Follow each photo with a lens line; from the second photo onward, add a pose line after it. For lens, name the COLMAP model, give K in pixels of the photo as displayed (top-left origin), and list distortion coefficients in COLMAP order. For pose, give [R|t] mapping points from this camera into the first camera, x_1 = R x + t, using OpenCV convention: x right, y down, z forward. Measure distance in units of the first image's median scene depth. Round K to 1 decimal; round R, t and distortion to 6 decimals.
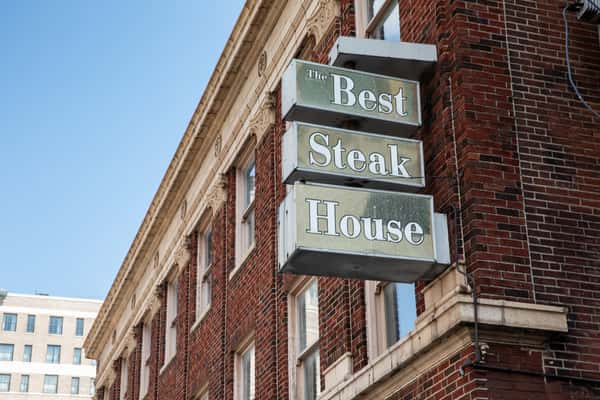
lens RADIAL K [[1120.5, 0, 300.1], [0, 1120.5, 200.9], [0, 0, 1]] dist [0.196728, 0.000000]
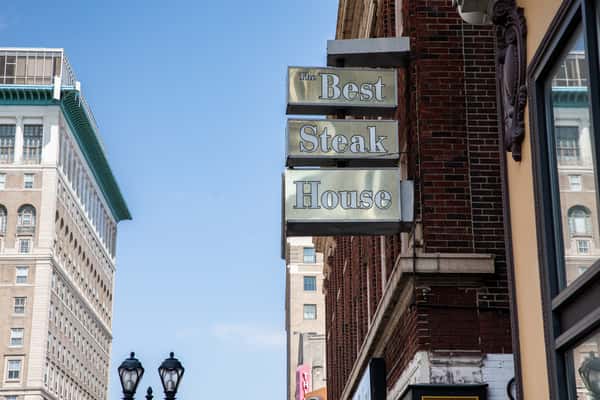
lens RADIAL K [[1120.5, 0, 299.9], [0, 1120.5, 199.7], [0, 0, 1]] dist [0.196728, 0.000000]
pose [[0.961094, -0.073563, -0.266247, 0.341492], [0.104643, 0.989007, 0.104480, -0.111250], [0.255634, -0.128276, 0.958226, -0.233481]]
